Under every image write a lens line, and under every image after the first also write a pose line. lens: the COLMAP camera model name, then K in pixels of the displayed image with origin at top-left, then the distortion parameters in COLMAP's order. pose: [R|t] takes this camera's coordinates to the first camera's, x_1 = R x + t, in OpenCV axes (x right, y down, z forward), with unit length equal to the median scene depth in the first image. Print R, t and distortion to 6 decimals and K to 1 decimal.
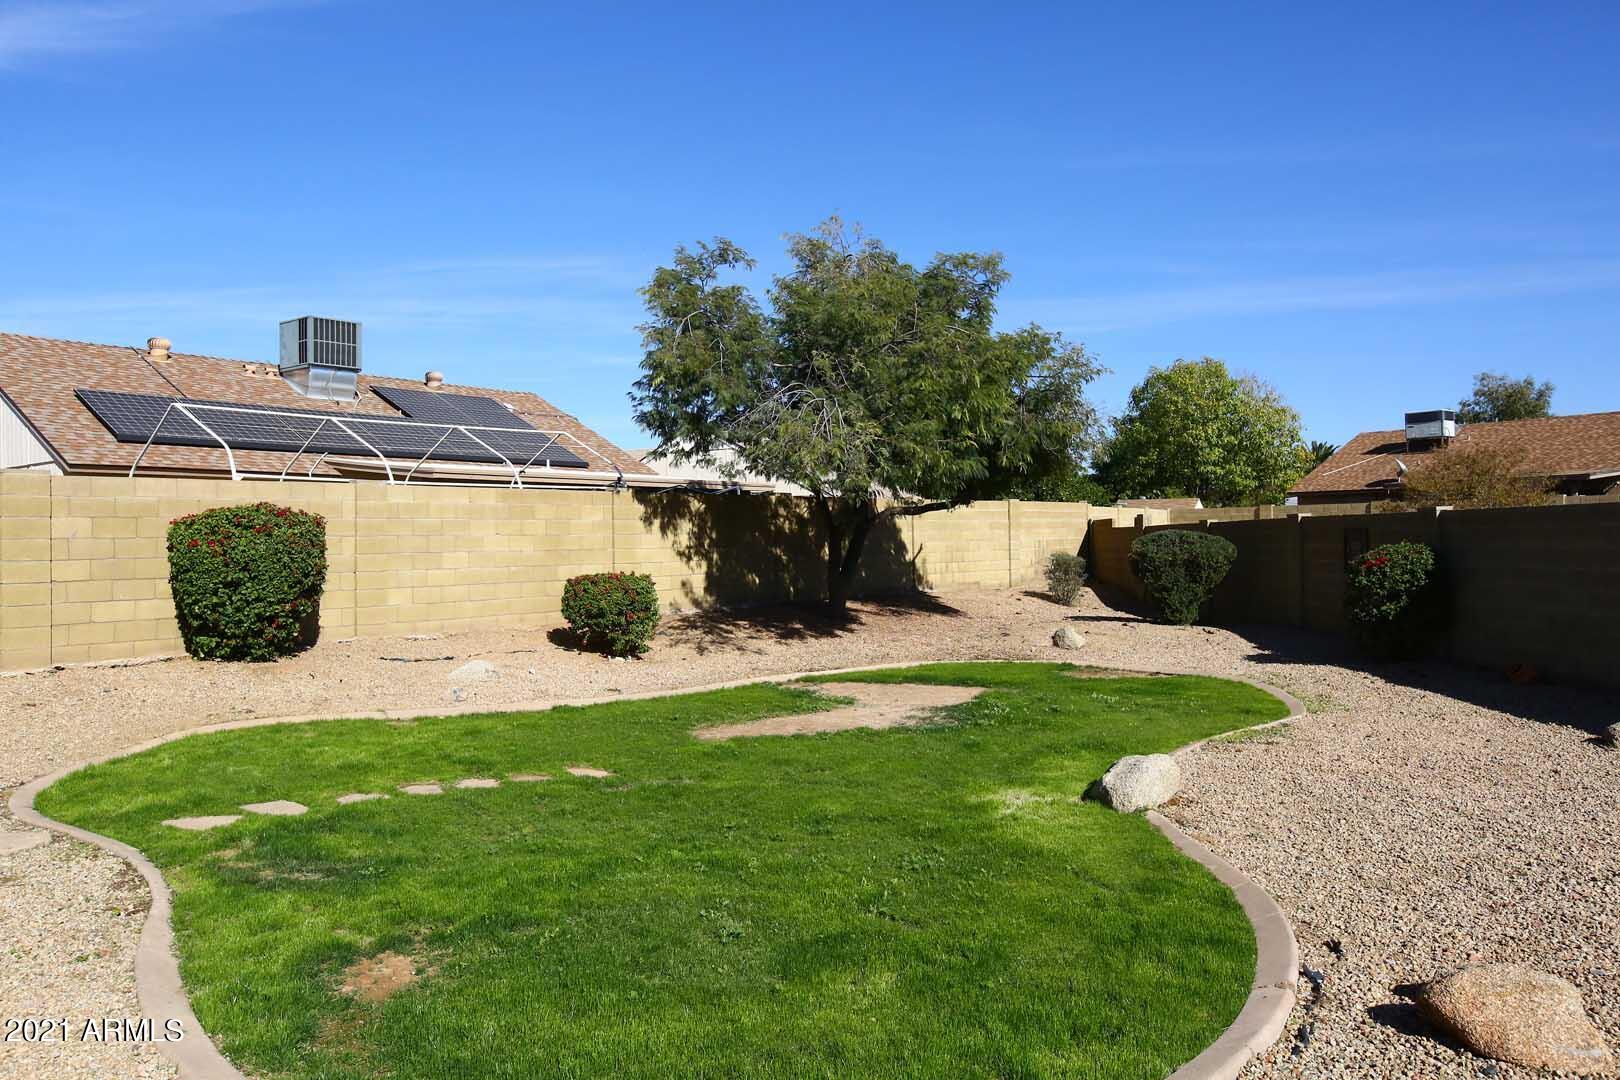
lens RADIAL K [[1196.2, 0, 798.2], [0, 1196.2, 534.0], [0, 0, 1]] dist [-0.024867, 0.053770]
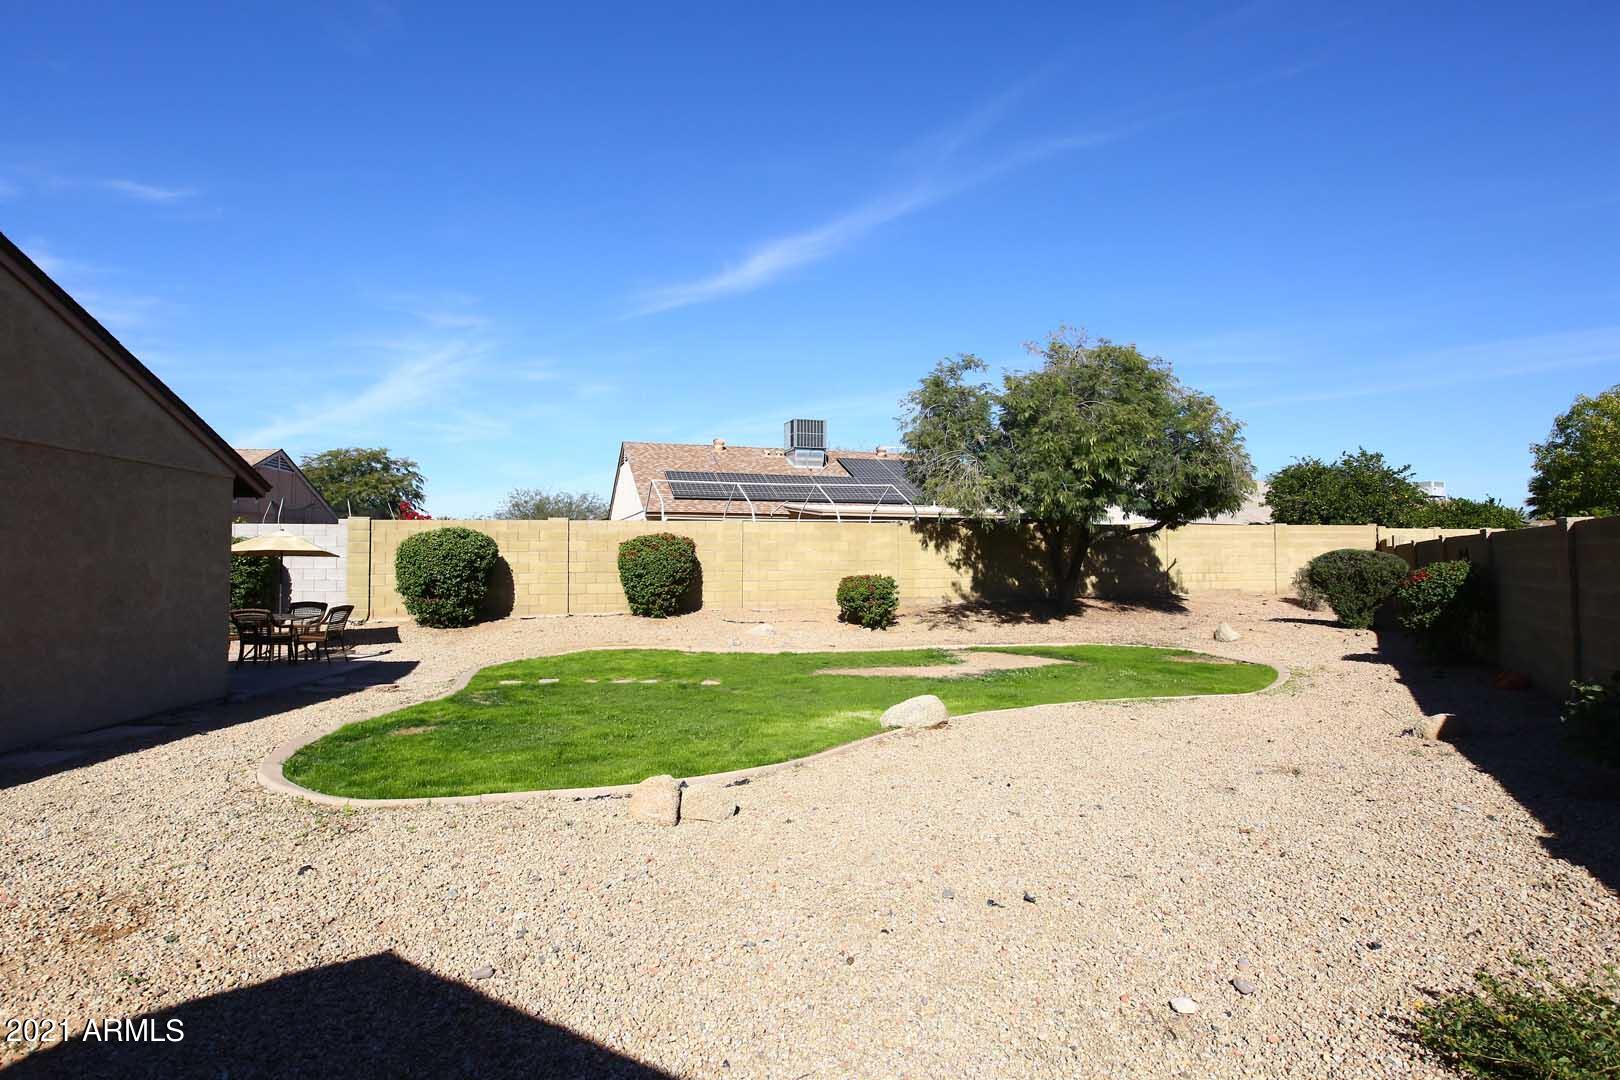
lens RADIAL K [[870.6, 0, 818.3], [0, 870.6, 542.9], [0, 0, 1]] dist [-0.035611, 0.020302]
pose [[0.847648, 0.000300, -0.530558, 0.360772], [-0.004198, 0.999972, -0.006141, -0.002523], [0.530542, 0.007433, 0.847626, -0.016795]]
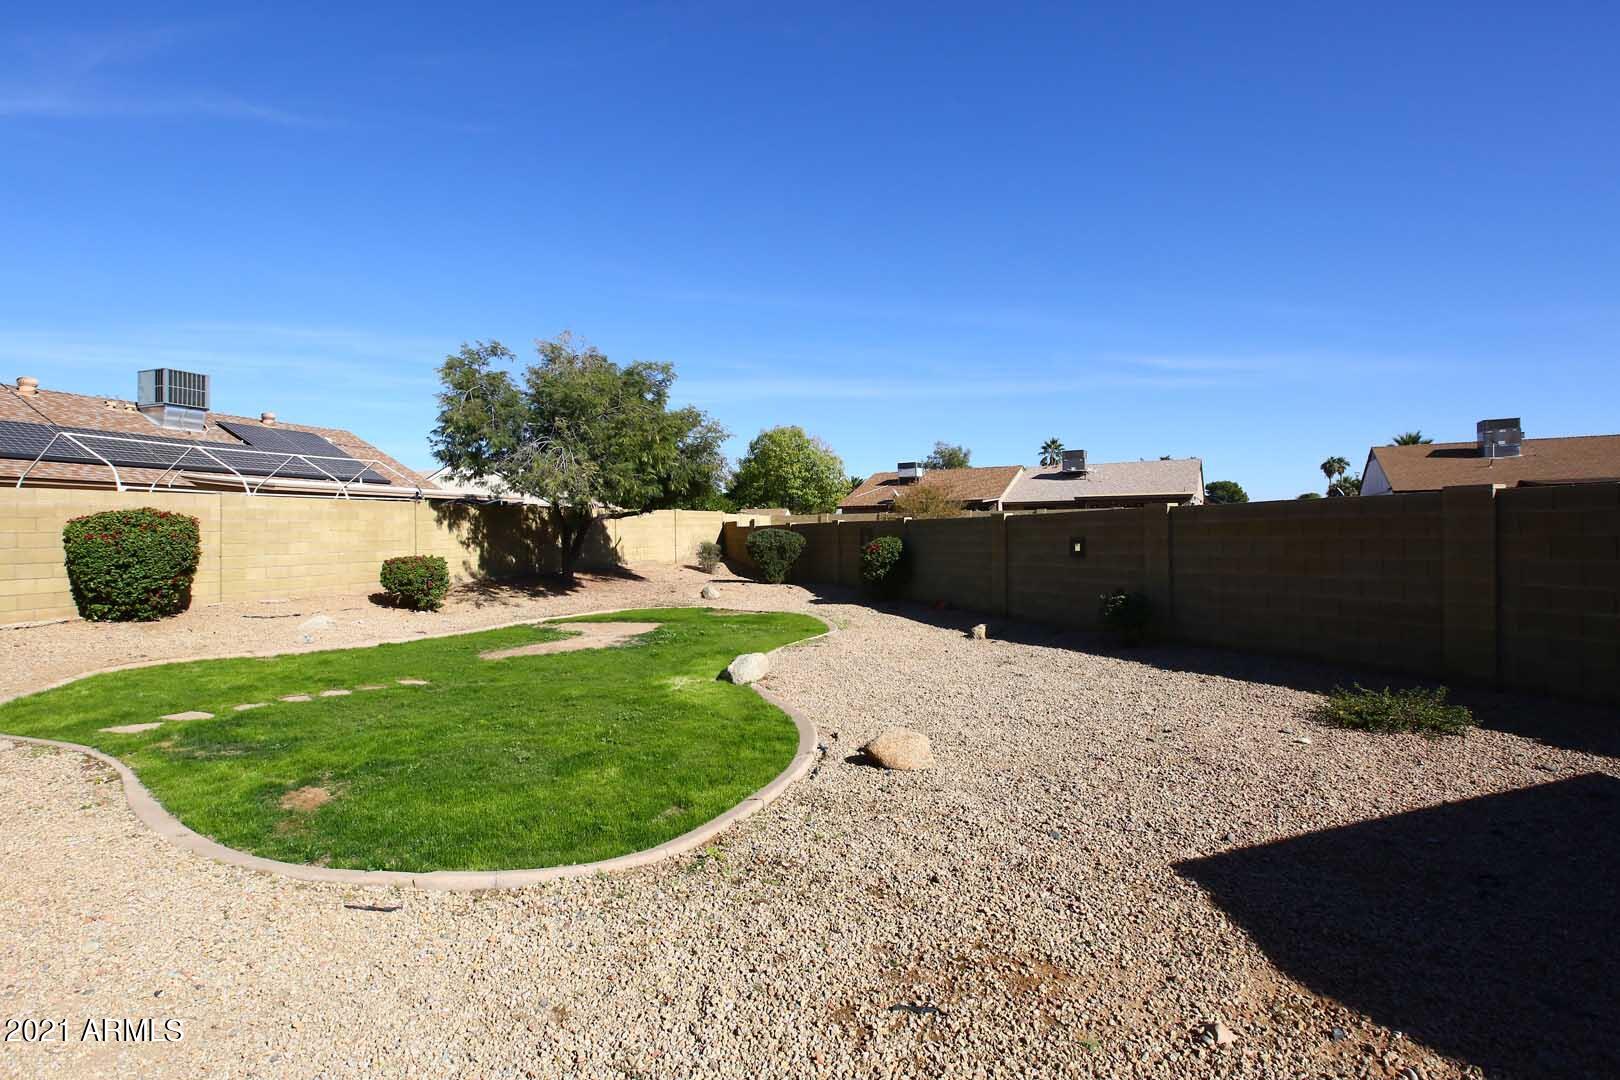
lens RADIAL K [[765.8, 0, 801.1], [0, 765.8, 529.8], [0, 0, 1]] dist [-0.037022, 0.014017]
pose [[0.943319, 0.003881, 0.331866, -0.013106], [-0.004375, 0.999990, 0.000740, -0.003315], [-0.331860, -0.002150, 0.943326, -0.064626]]
